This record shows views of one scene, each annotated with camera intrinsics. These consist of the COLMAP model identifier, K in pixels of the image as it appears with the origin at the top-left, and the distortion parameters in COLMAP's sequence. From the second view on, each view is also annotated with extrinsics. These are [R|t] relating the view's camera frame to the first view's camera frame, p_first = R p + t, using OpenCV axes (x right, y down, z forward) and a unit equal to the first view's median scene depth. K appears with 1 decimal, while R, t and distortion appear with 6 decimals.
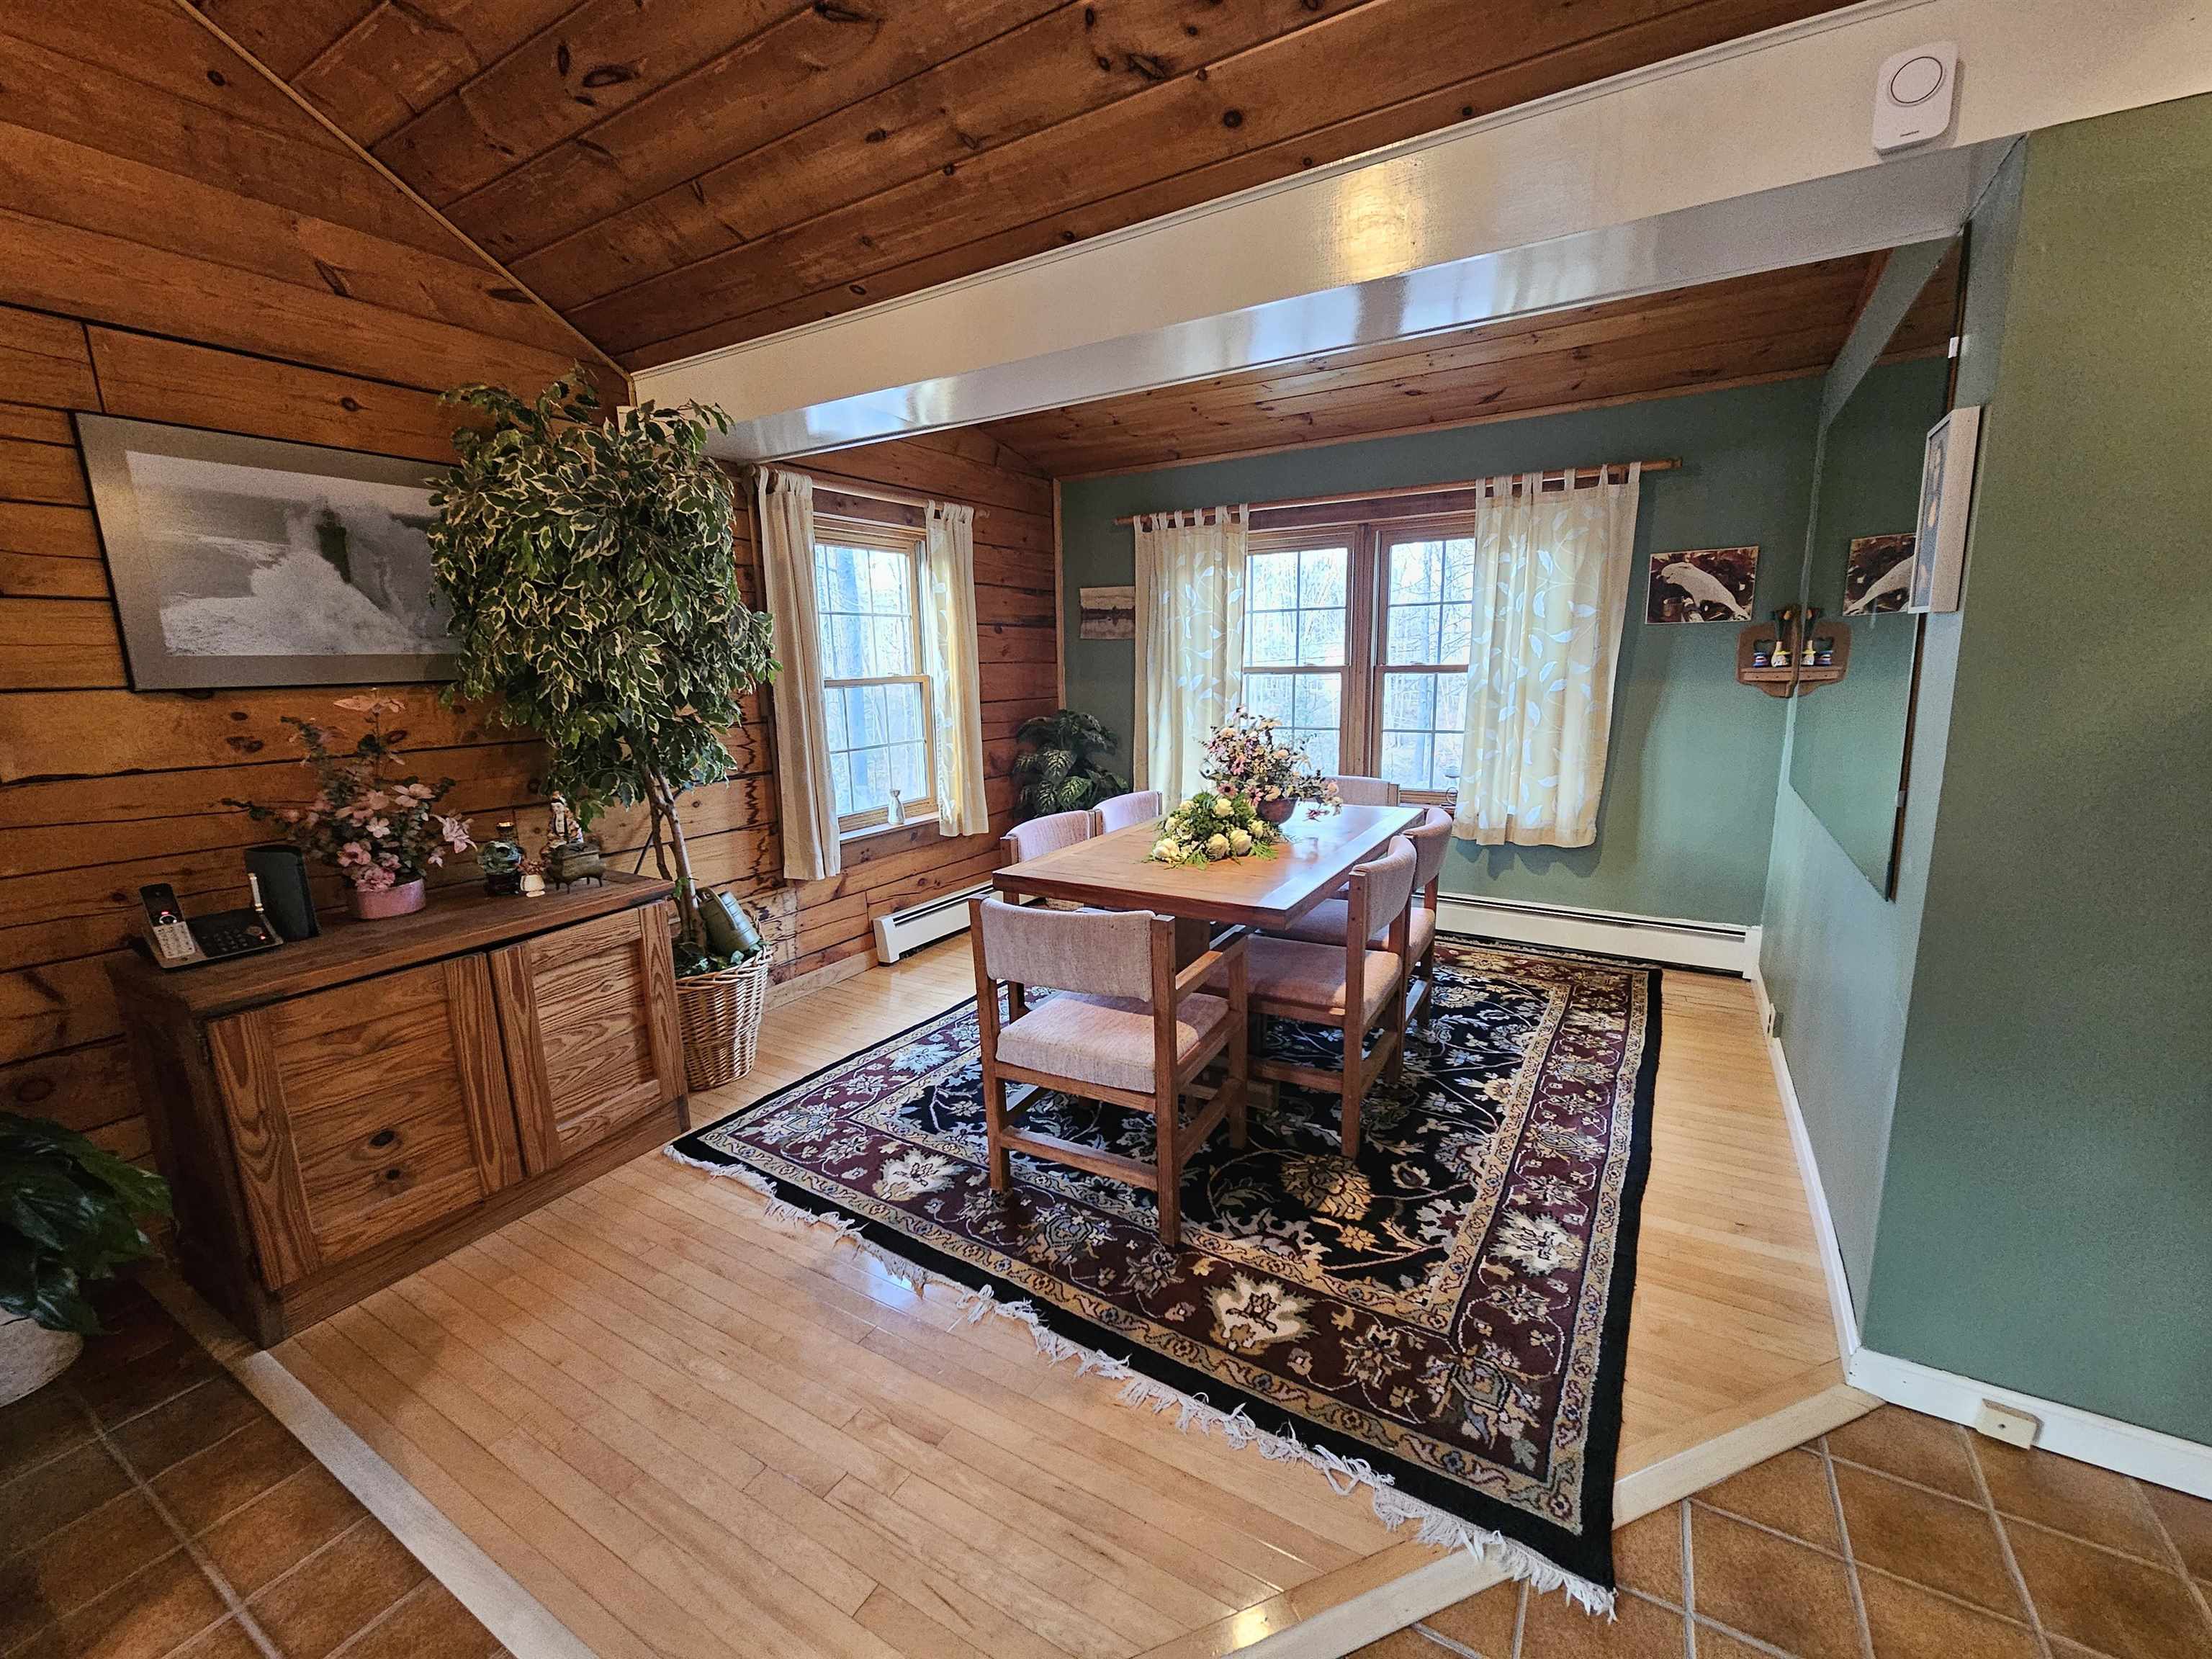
lens RADIAL K [[904.6, 0, 1098.1], [0, 904.6, 835.7], [0, 0, 1]] dist [-0.000001, 0.001002]
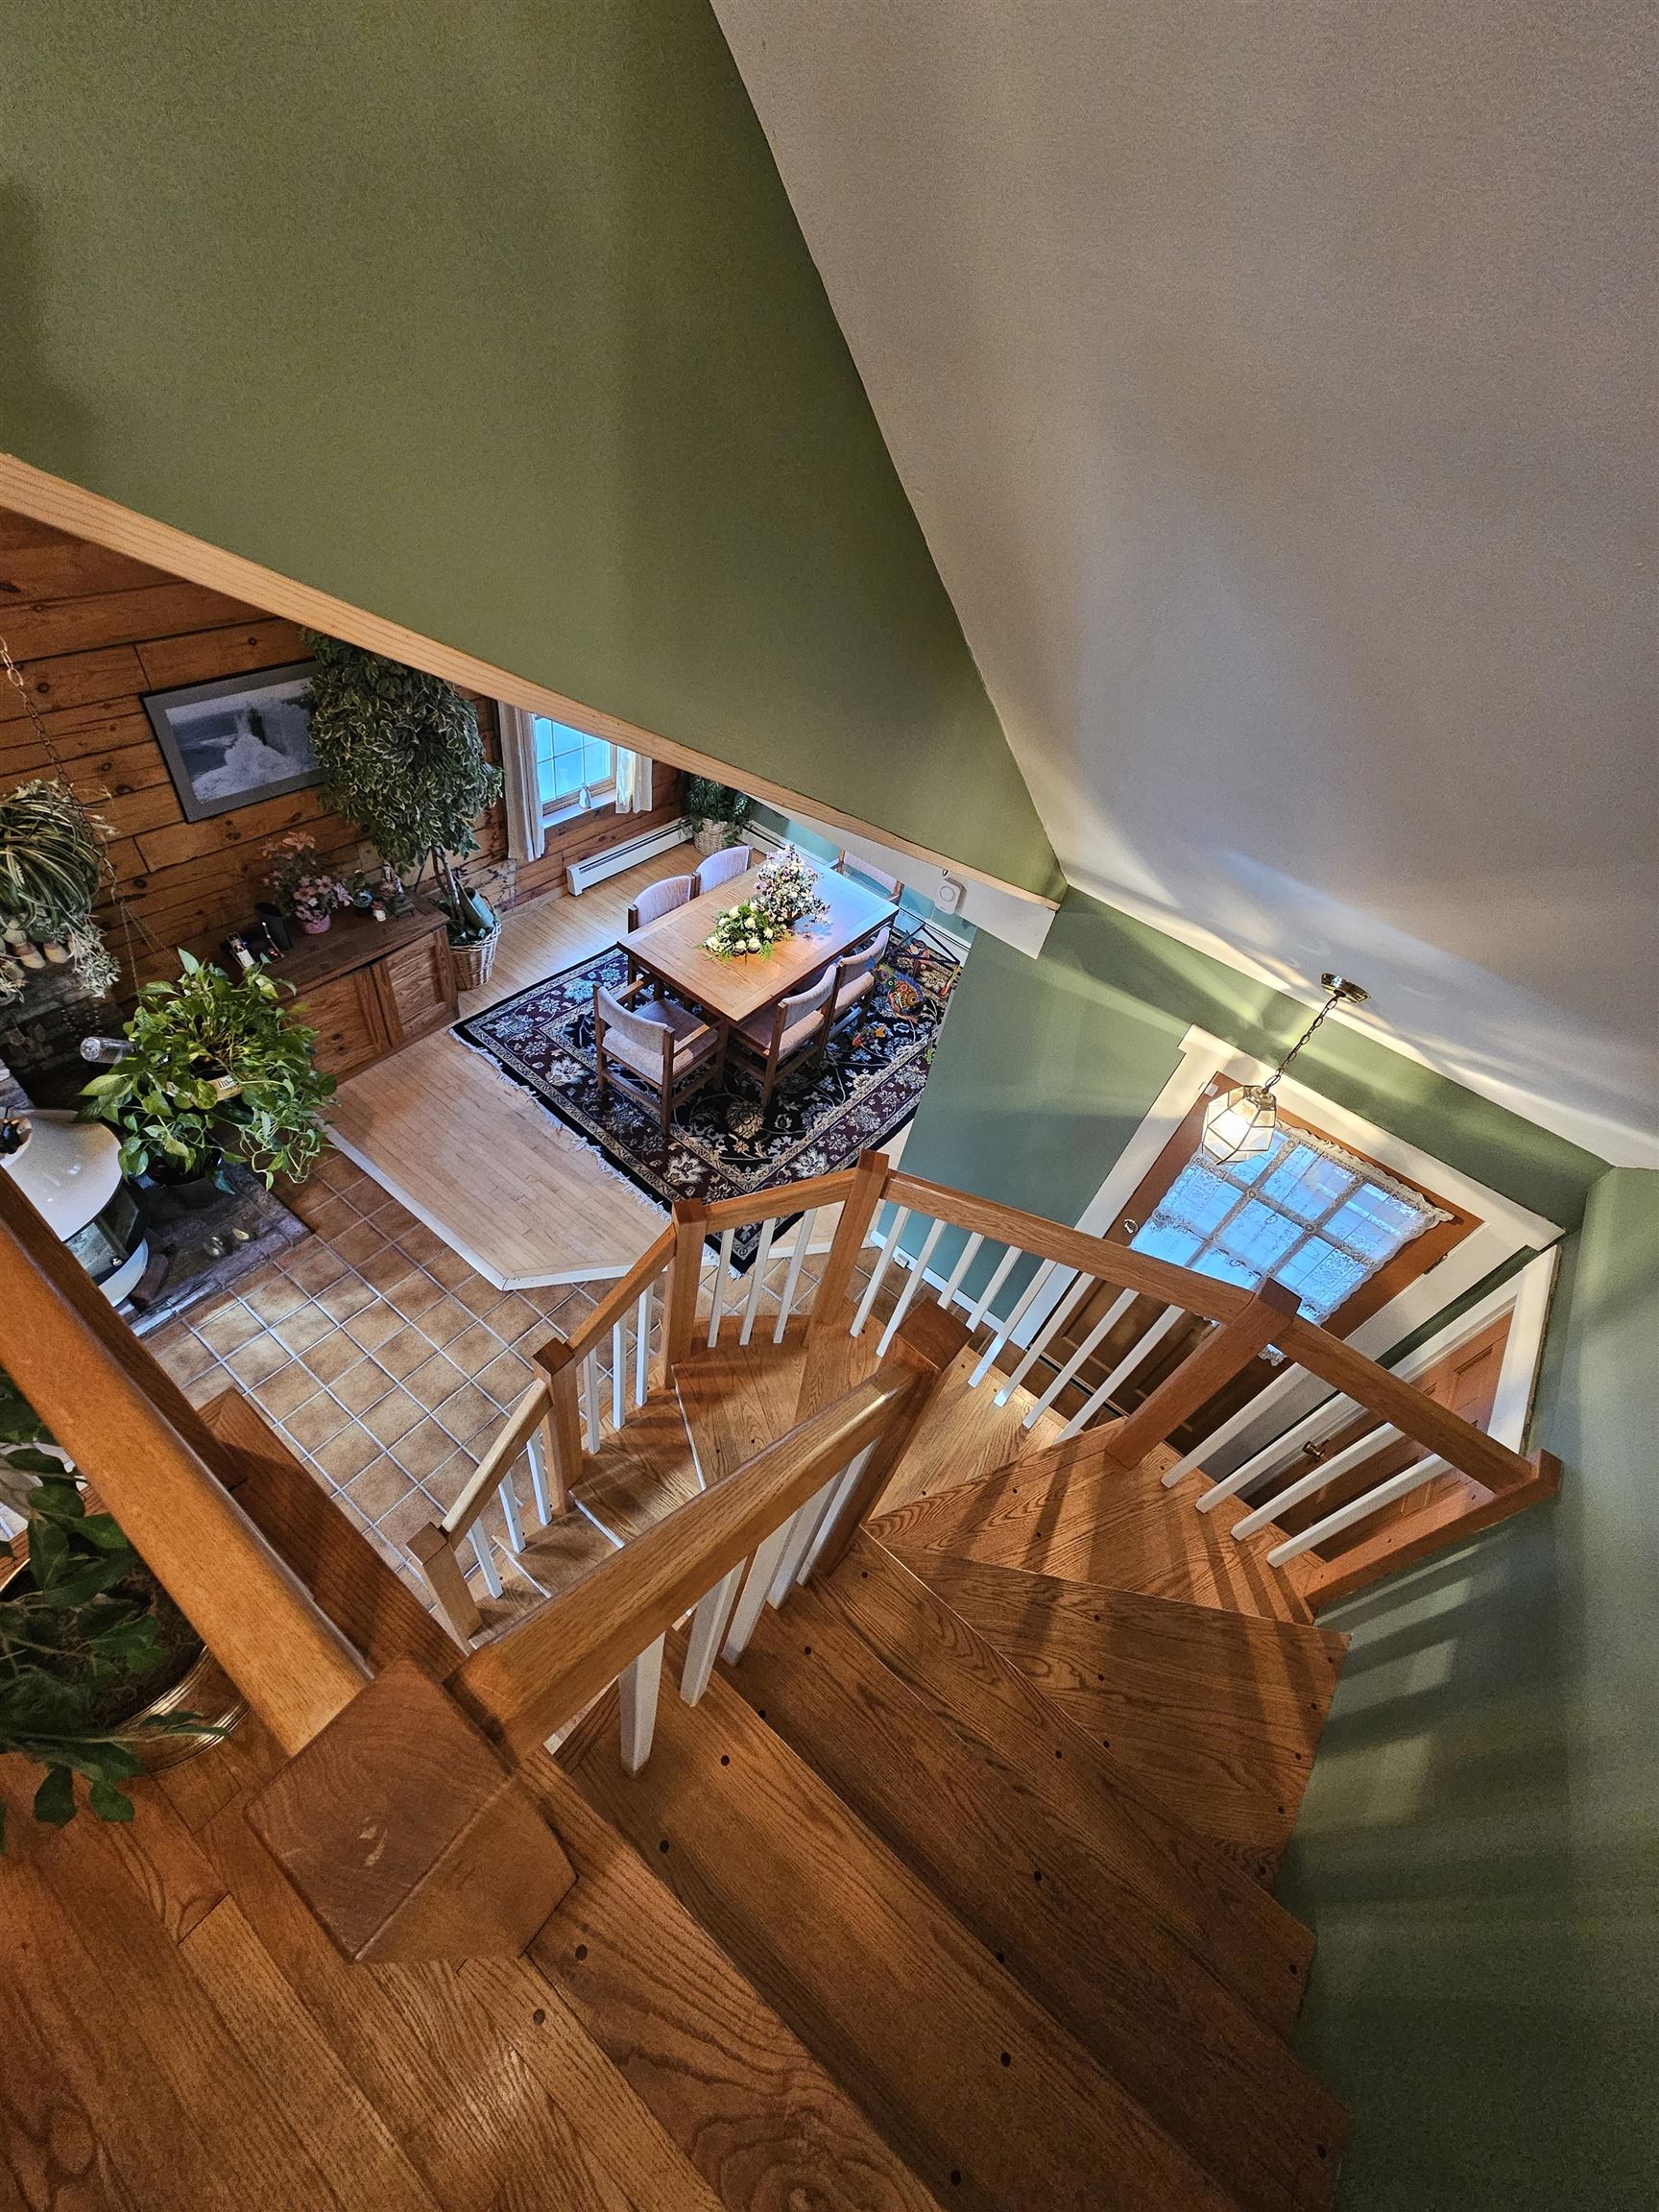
lens RADIAL K [[904.6, 0, 826.4], [0, 904.6, 1099.6], [0, 0, 1]] dist [-0.000001, 0.001002]
pose [[0.976345, 0.207135, 0.062008, 0.306117], [-0.205155, 0.796923, 0.568177, -0.992896], [0.068273, -0.567458, 0.820567, -0.827804]]
